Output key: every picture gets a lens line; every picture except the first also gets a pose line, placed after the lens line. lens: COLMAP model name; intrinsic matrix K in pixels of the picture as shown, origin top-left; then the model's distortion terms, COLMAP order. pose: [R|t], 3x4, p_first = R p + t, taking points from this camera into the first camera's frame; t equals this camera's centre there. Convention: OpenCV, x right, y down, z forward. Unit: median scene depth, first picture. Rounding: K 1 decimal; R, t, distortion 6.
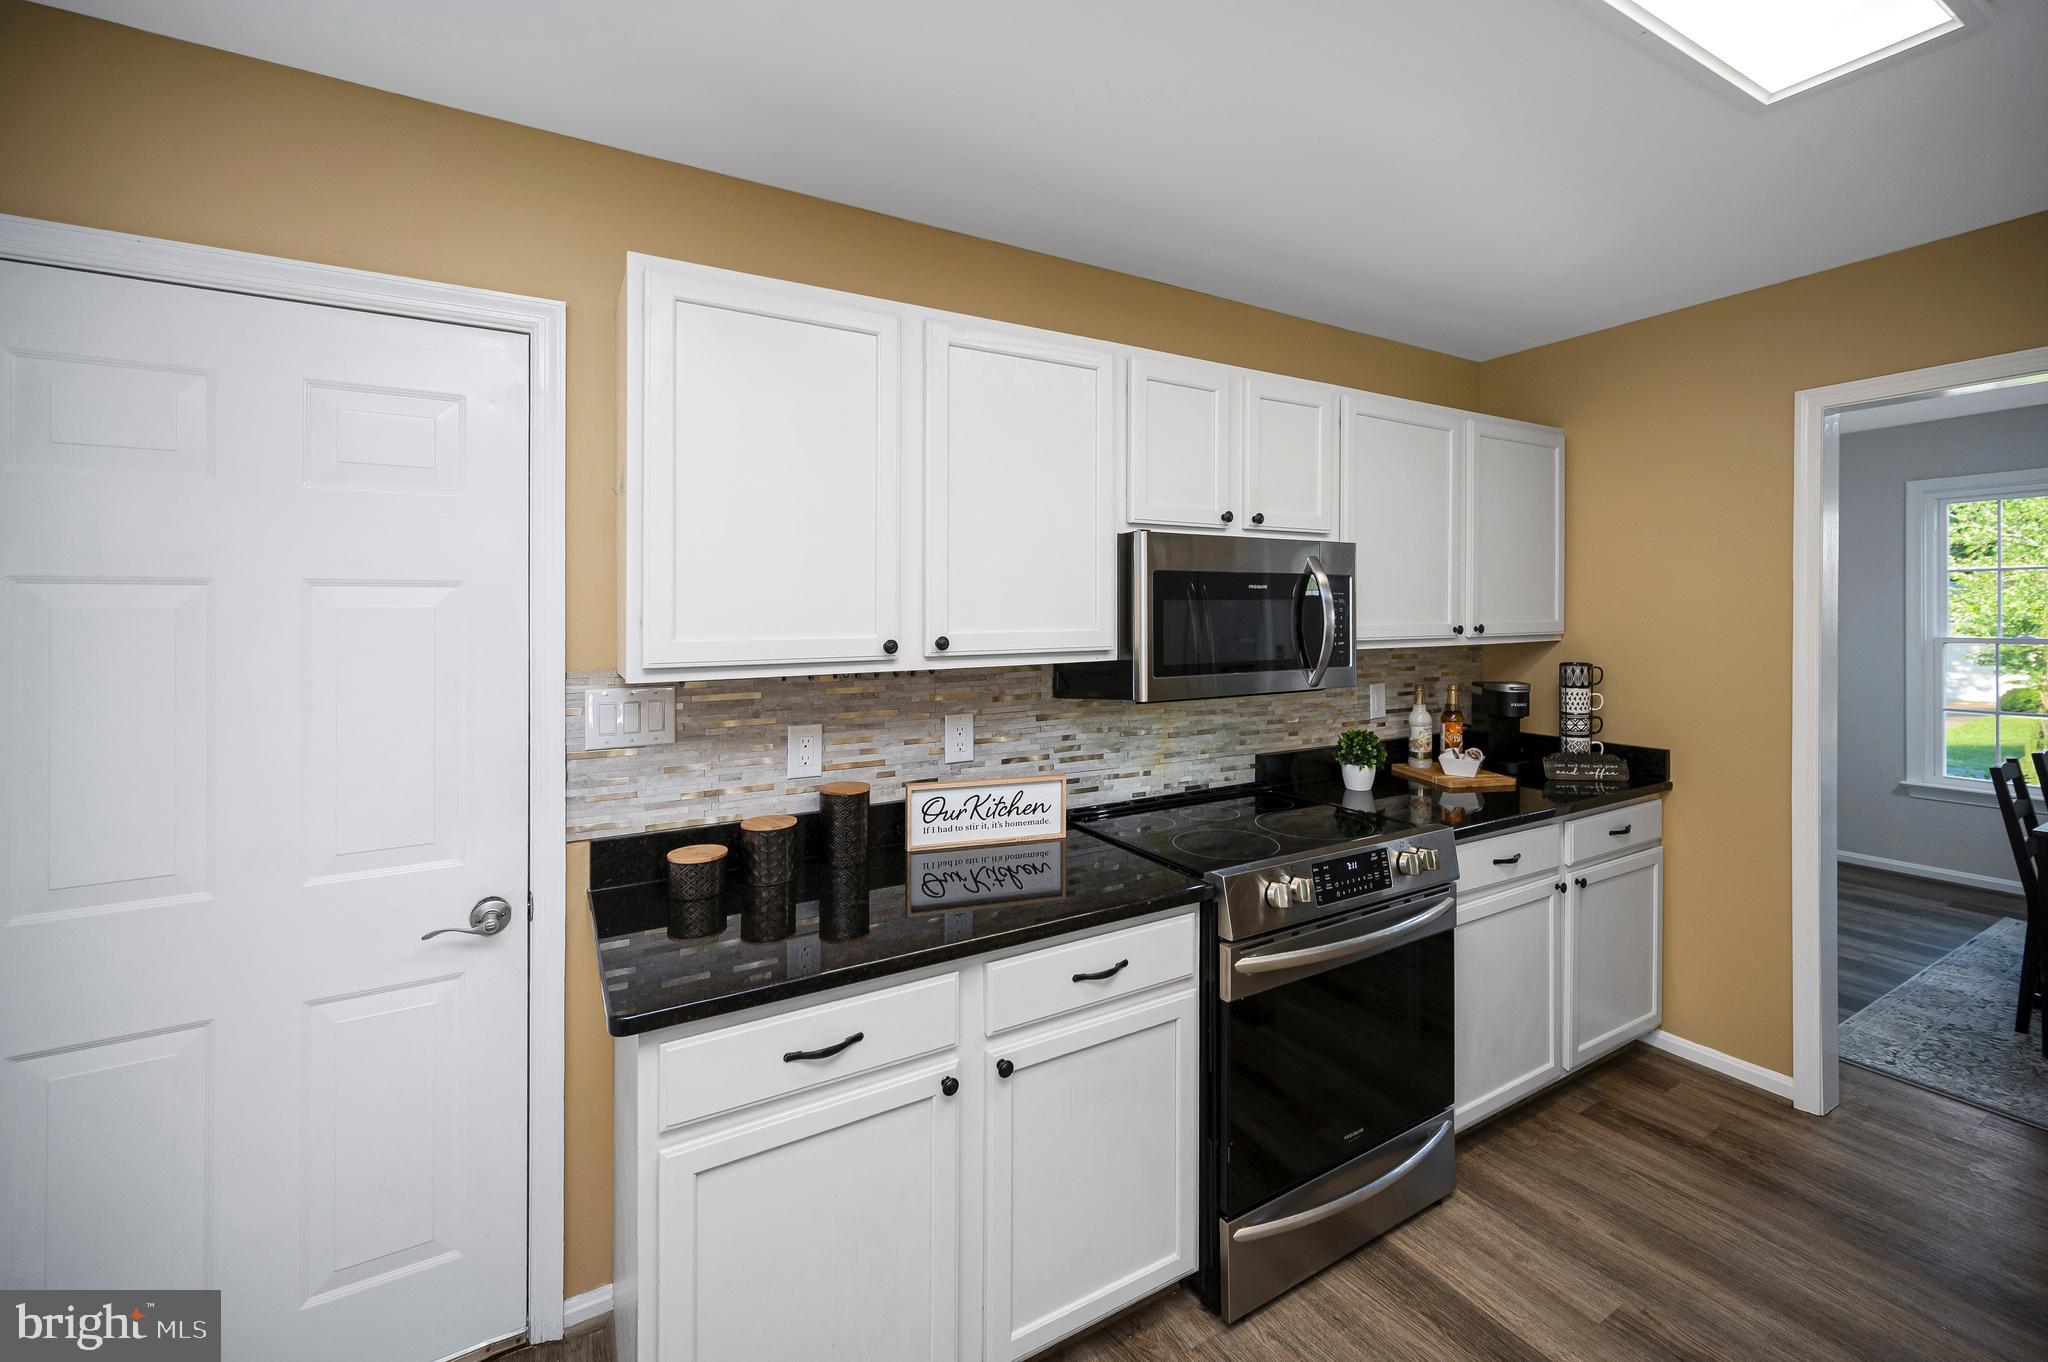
lens RADIAL K [[854.4, 0, 1029.8], [0, 854.4, 614.0], [0, 0, 1]] dist [-0.002308, -0.000718]
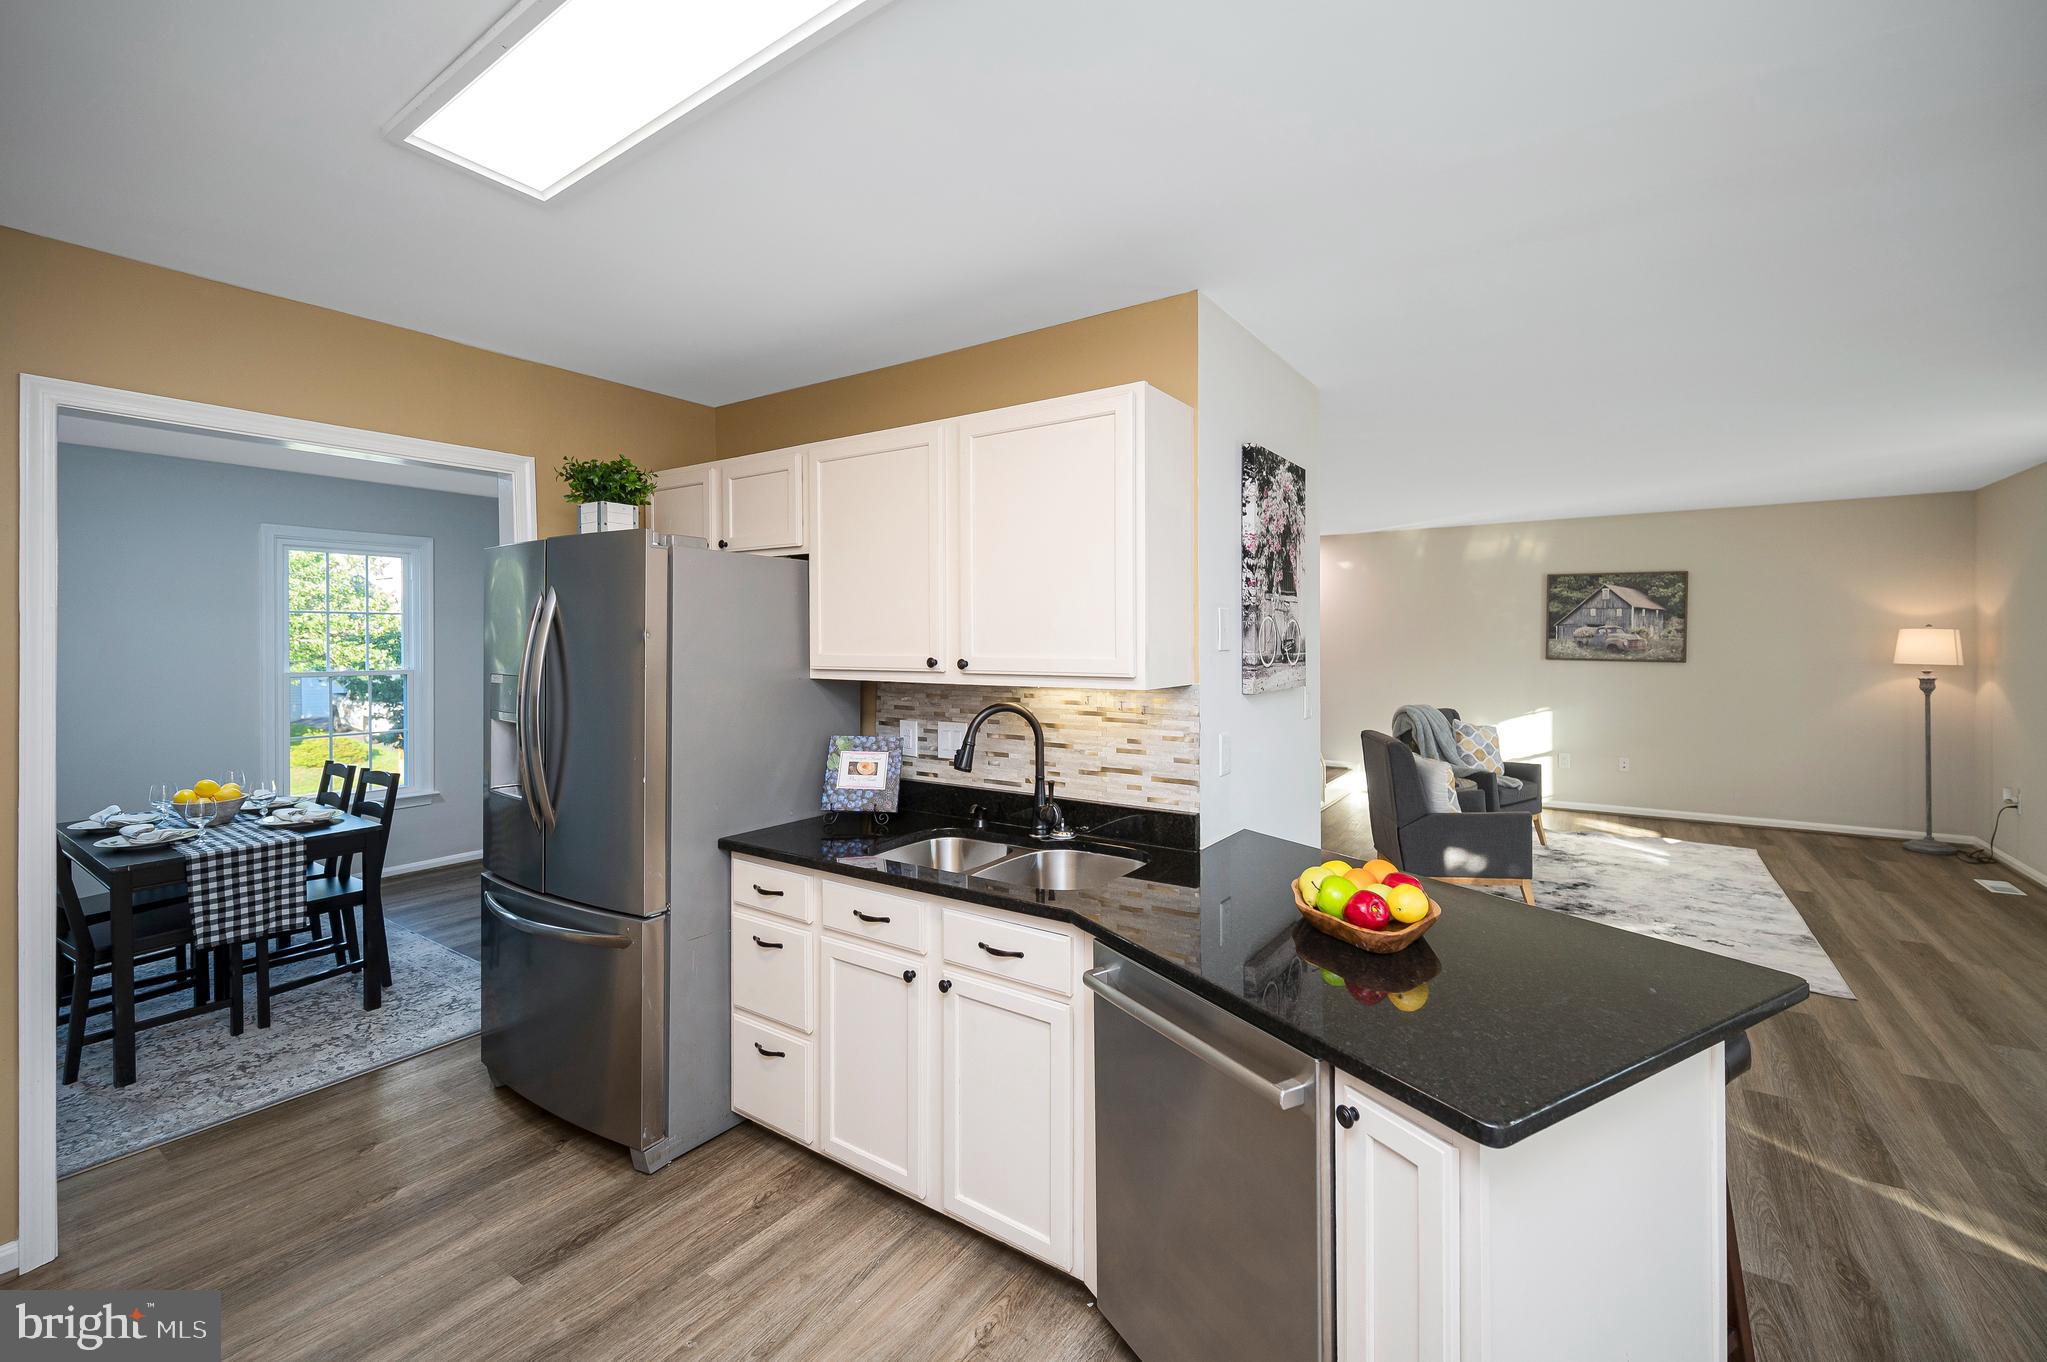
lens RADIAL K [[853.1, 0, 1036.6], [0, 853.1, 644.8], [0, 0, 1]] dist [-0.001433, 0.000053]
pose [[-0.431408, 0.009236, 0.902110, -0.265282], [0.014810, 0.999885, -0.003155, 0.009056], [-0.902035, 0.012000, -0.431495, 0.541927]]
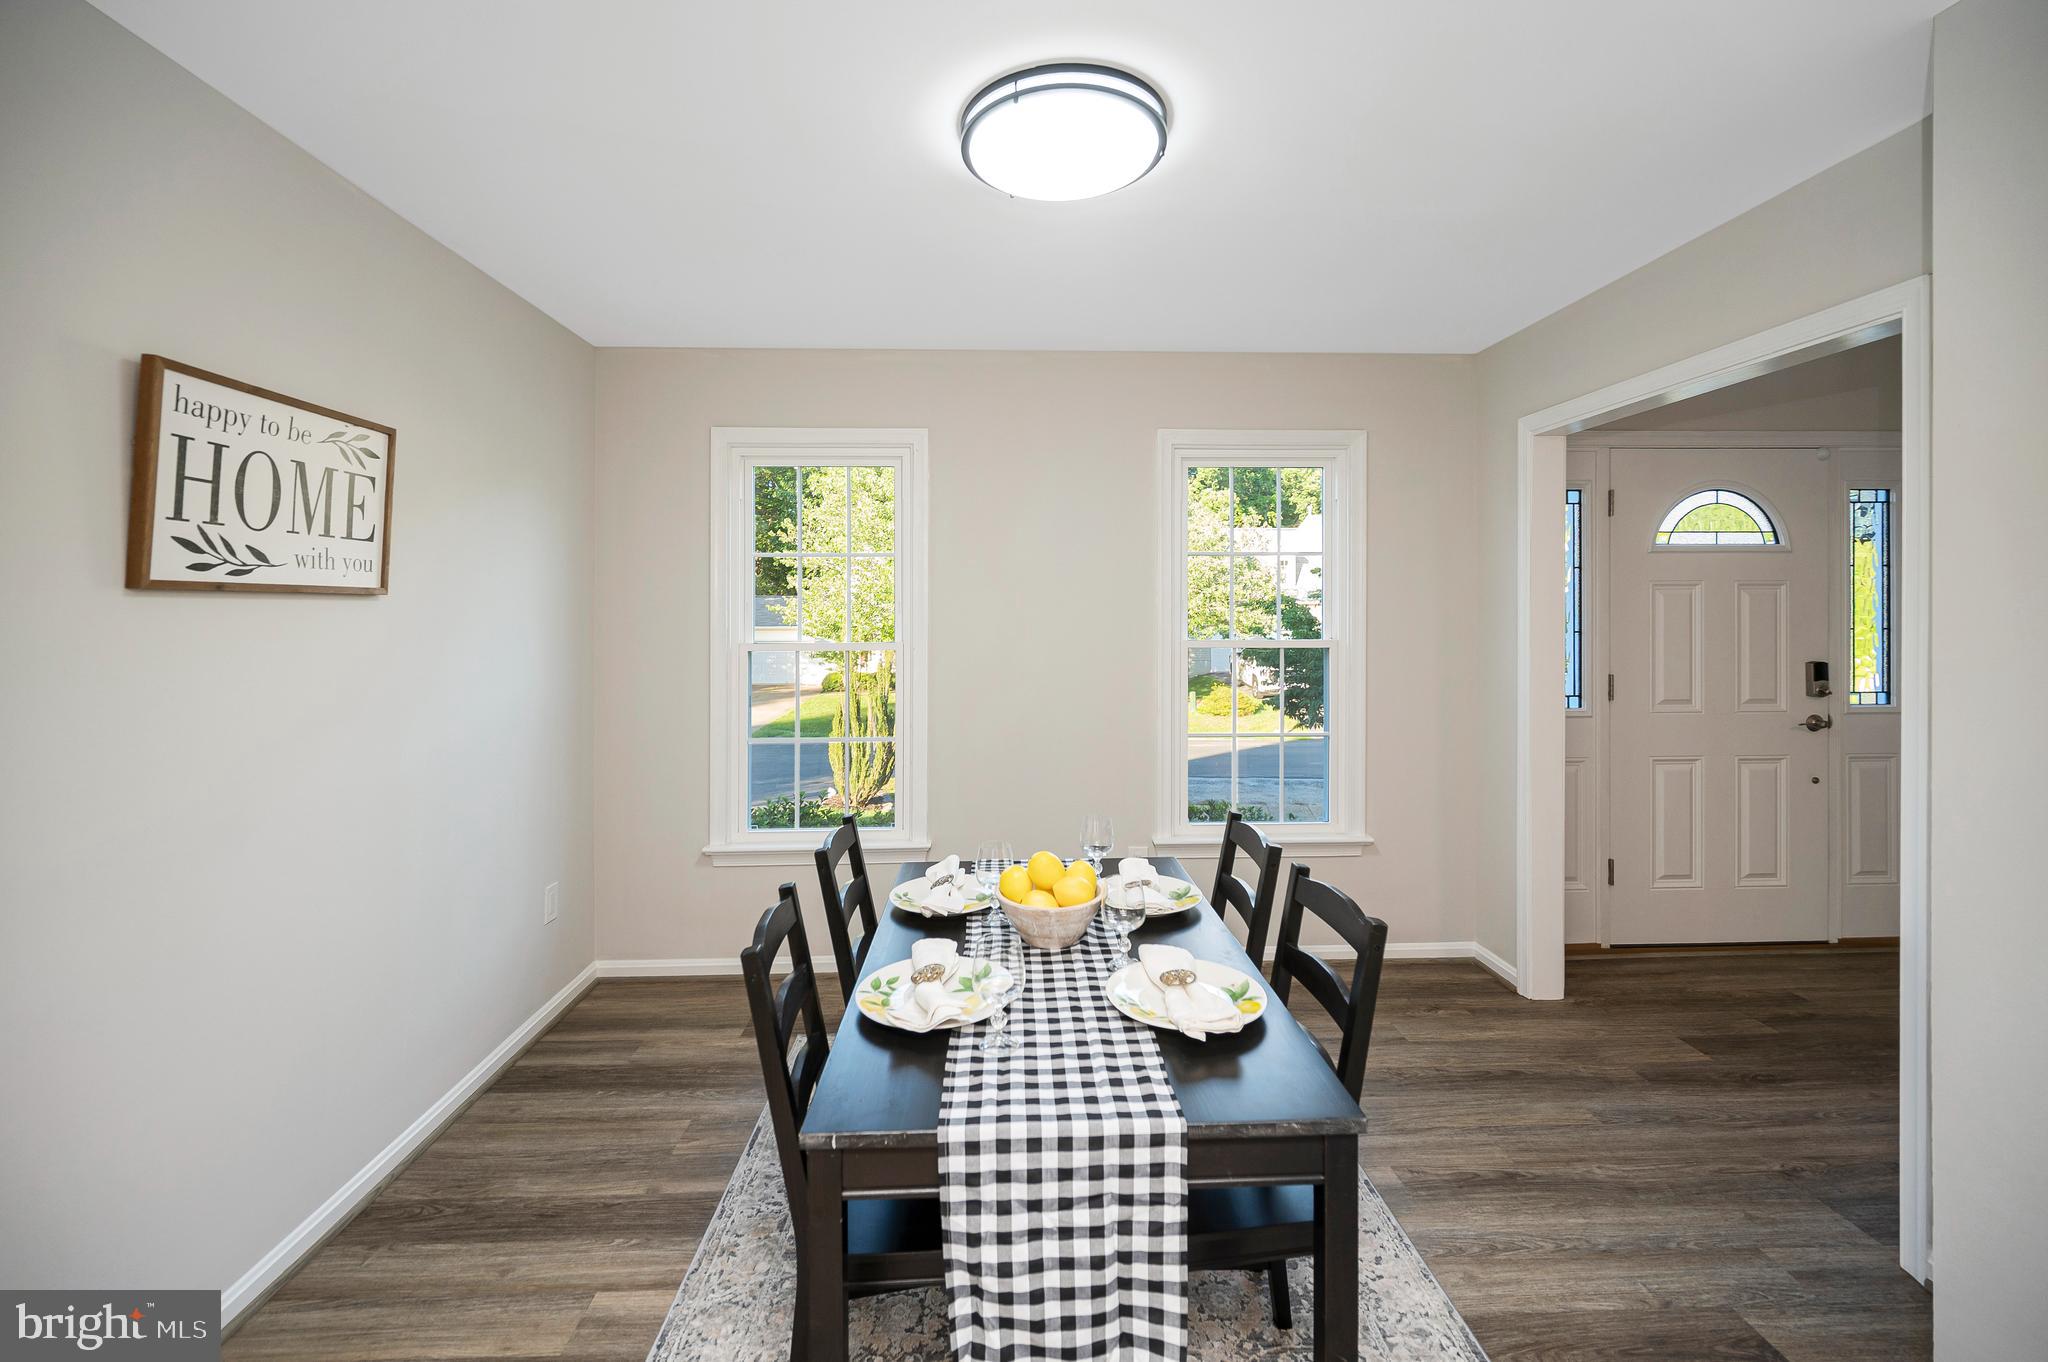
lens RADIAL K [[839.2, 0, 1021.6], [0, 839.2, 608.9], [0, 0, 1]] dist [0.000126, -0.000012]
pose [[0.469155, 0.014162, 0.883002, 1.070426], [-0.001163, 0.999880, -0.015419, 0.012745], [-0.883115, 0.006207, 0.469115, 0.886604]]
